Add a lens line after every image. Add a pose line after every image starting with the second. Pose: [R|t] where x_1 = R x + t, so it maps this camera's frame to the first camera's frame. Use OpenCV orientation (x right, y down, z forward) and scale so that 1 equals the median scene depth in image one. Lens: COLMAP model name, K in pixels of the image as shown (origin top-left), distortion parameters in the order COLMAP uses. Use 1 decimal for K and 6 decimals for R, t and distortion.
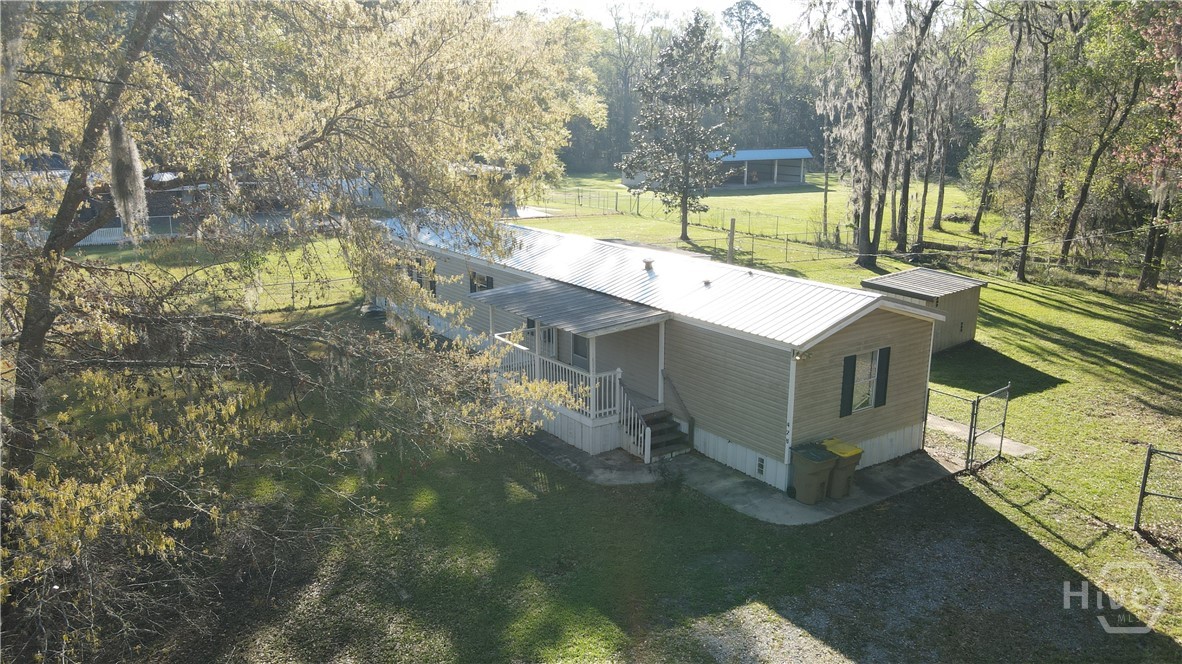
lens RADIAL K [[875.6, 0, 584.8], [0, 875.6, 336.7], [0, 0, 1]] dist [-0.000518, 0.036287]
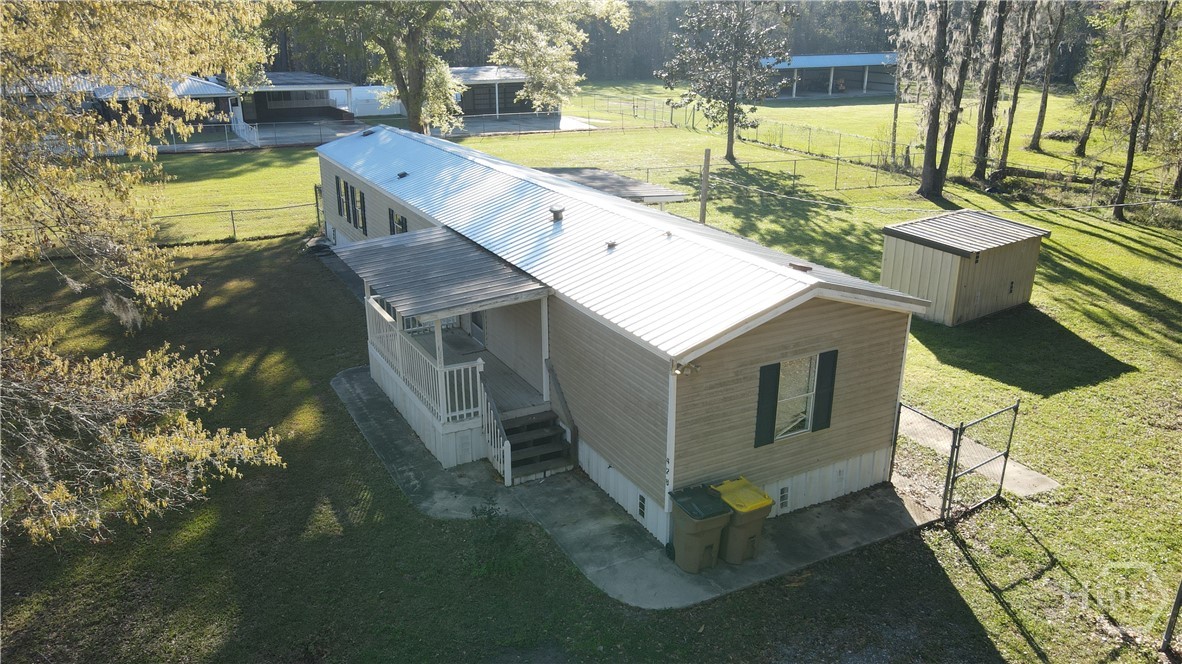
lens RADIAL K [[863.4, 0, 591.0], [0, 863.4, 332.0], [0, 0, 1]] dist [0.006856, 0.009843]
pose [[0.993333, 0.037900, -0.108868, 0.154040], [-0.026537, 0.994225, 0.103985, -0.048084], [0.112180, -0.100403, 0.988602, 0.194333]]
